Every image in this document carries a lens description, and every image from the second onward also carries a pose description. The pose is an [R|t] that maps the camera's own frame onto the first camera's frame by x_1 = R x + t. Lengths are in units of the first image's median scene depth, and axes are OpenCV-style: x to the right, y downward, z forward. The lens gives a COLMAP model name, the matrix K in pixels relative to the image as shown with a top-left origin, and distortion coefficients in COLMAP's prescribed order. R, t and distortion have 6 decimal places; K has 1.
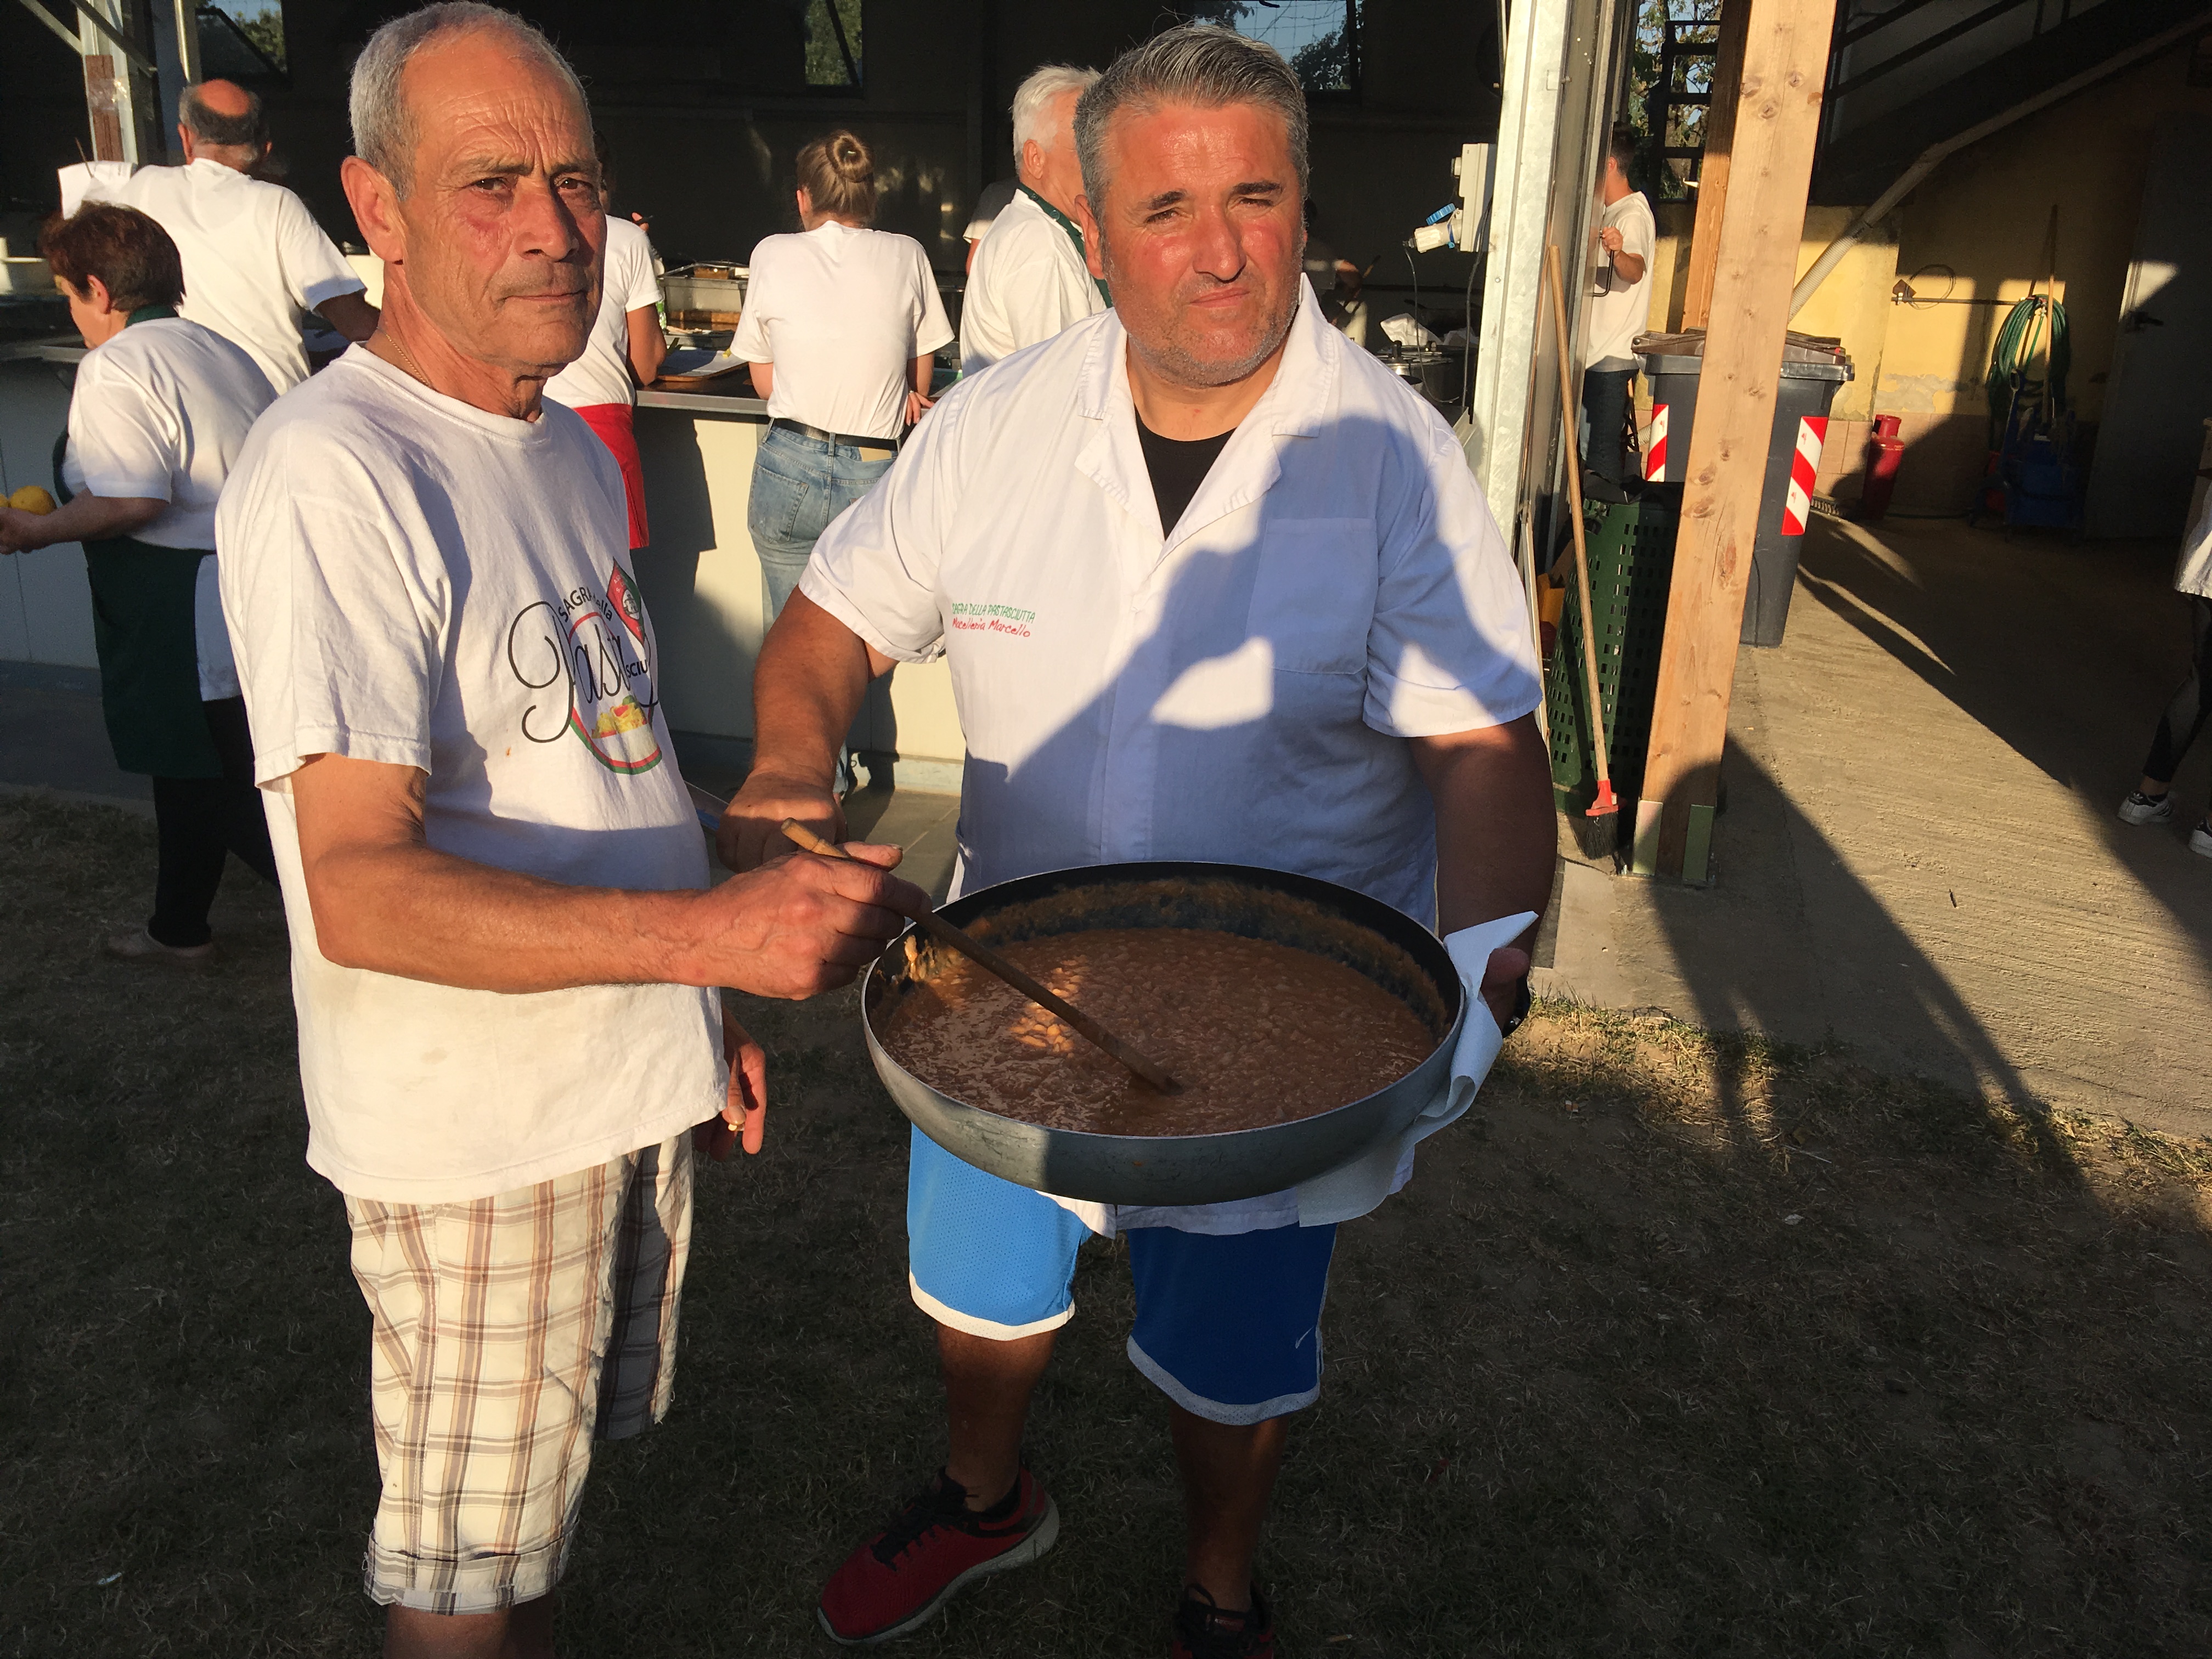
lens RADIAL K [[1855.3, 0, 1103.7], [0, 1855.3, 838.7], [0, 0, 1]] dist [0.108154, -0.163506]
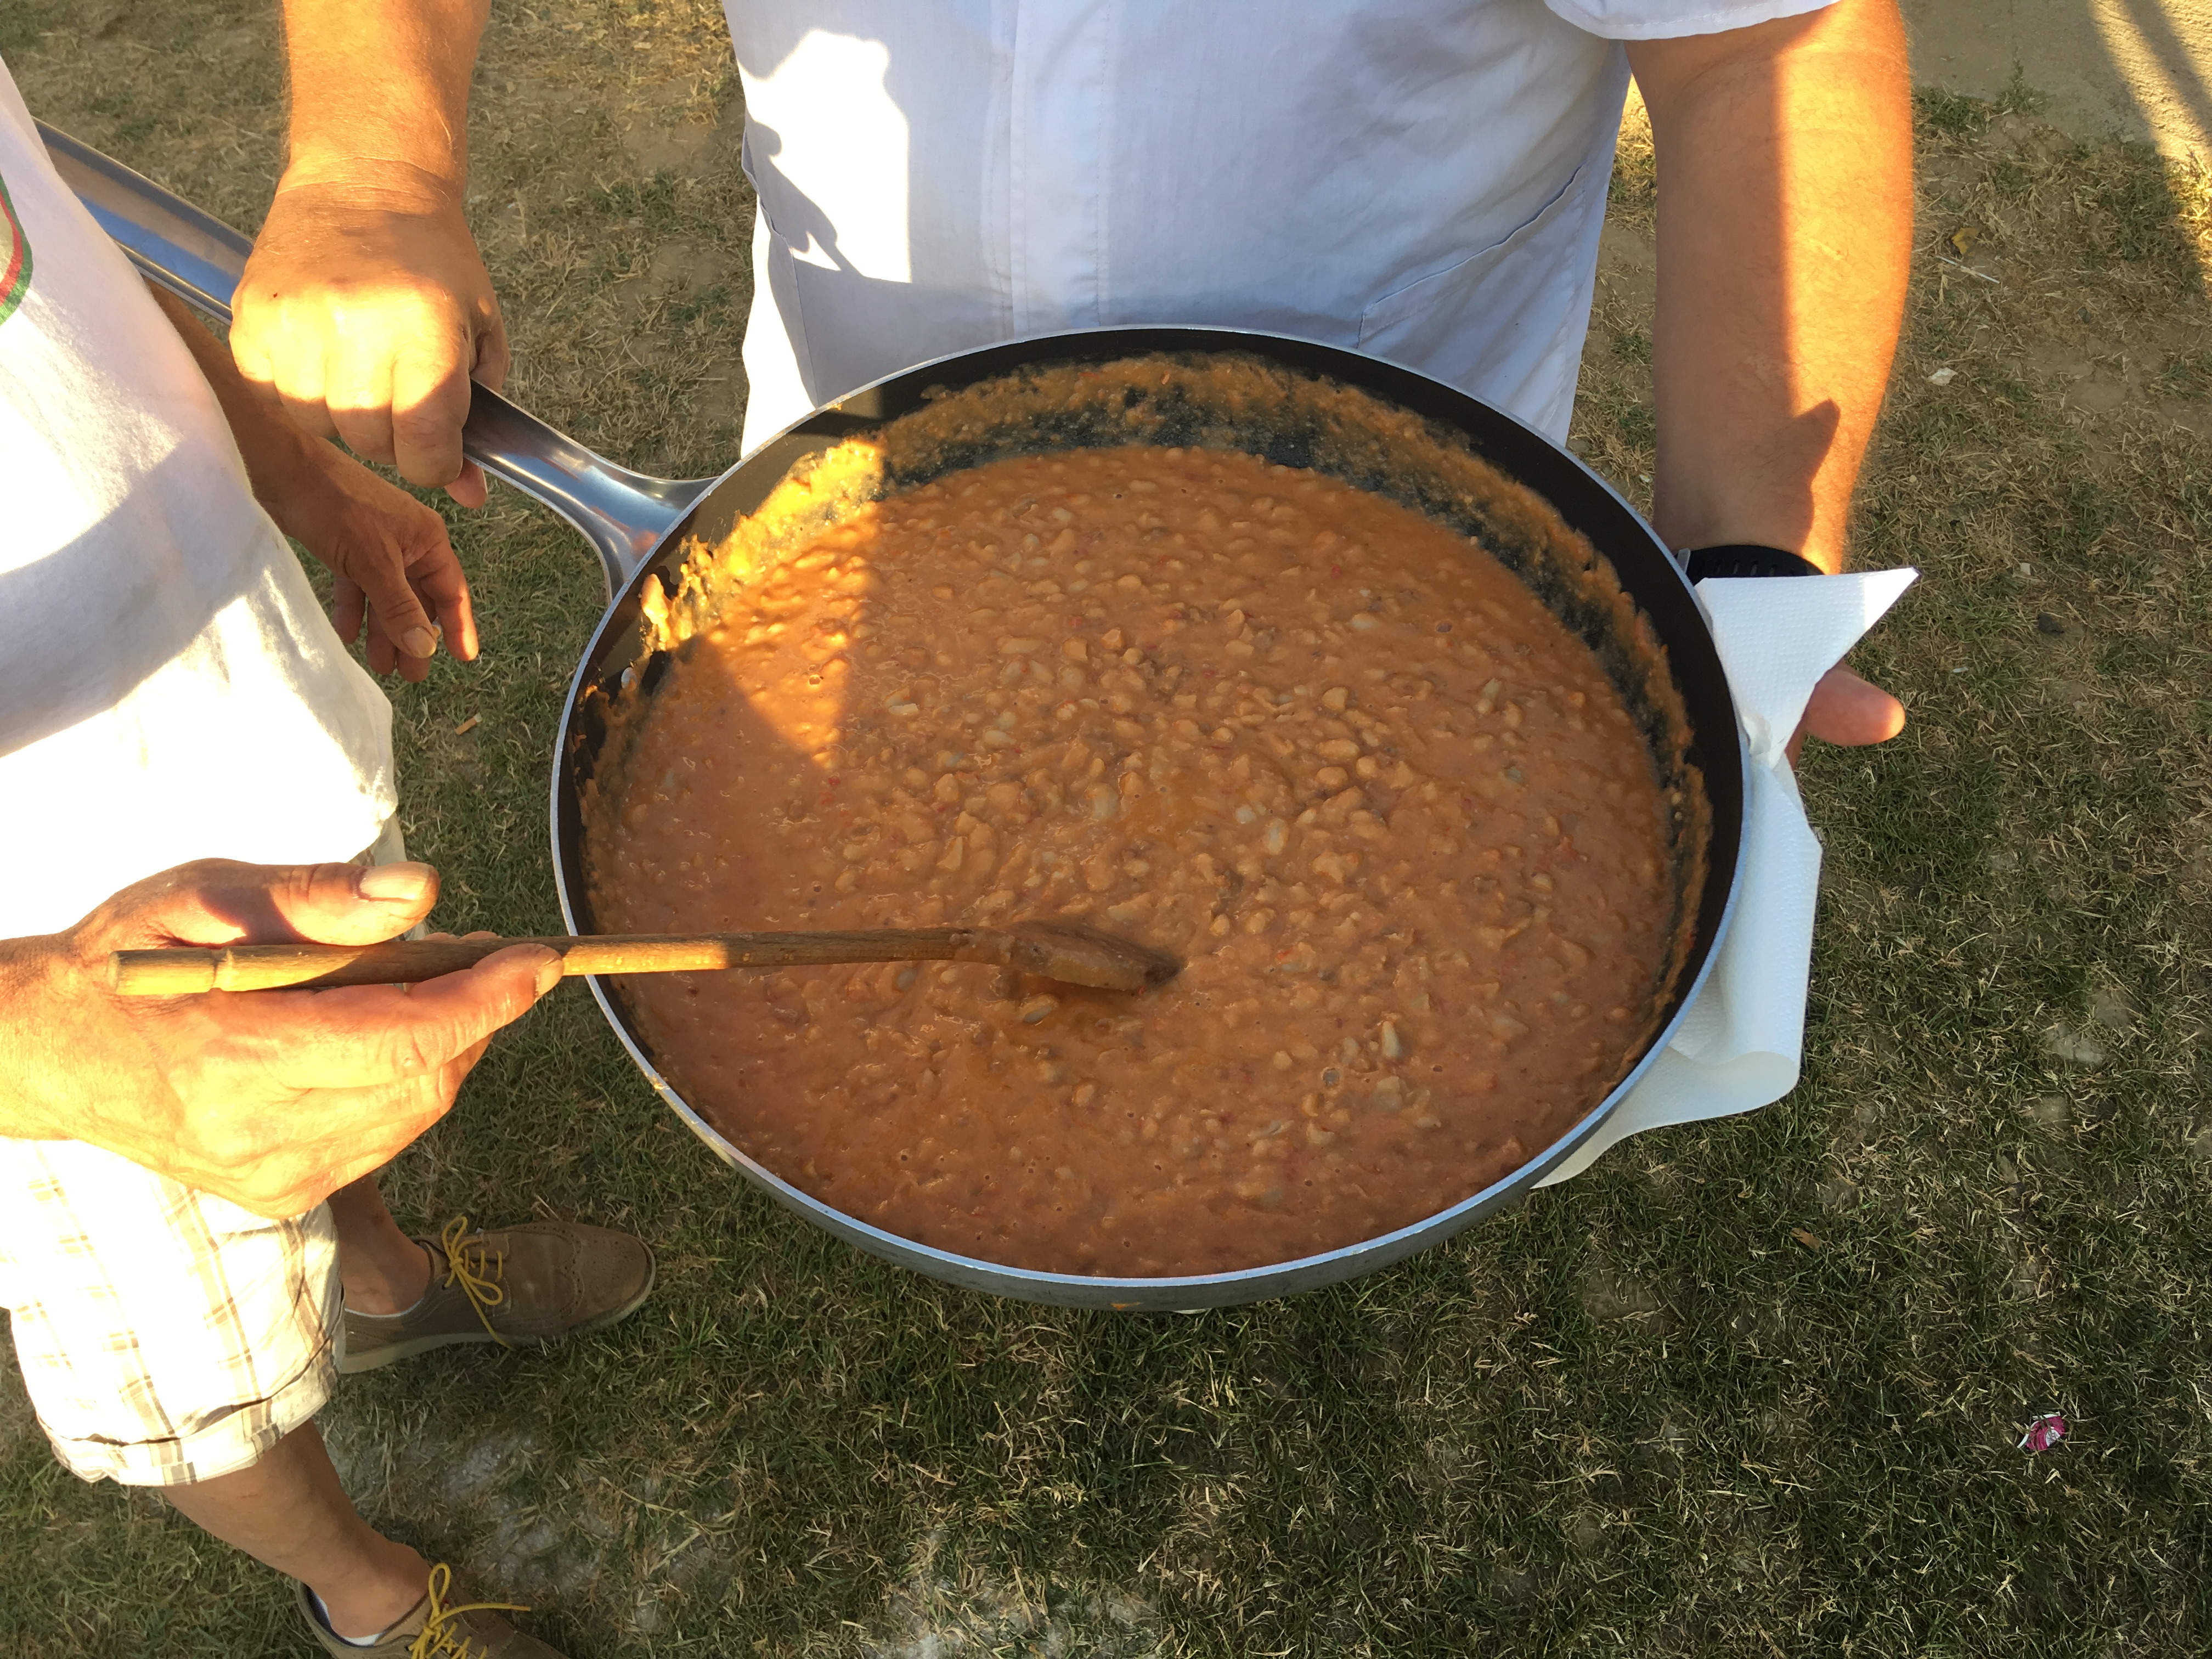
lens RADIAL K [[1855.3, 0, 1093.5], [0, 1855.3, 822.2], [0, 0, 1]] dist [0.108154, -0.163506]
pose [[0.998943, -0.045934, -0.001841, 0.011138], [0.039570, 0.838770, 0.543046, -0.103323], [-0.023400, -0.542545, 0.839701, 0.324238]]
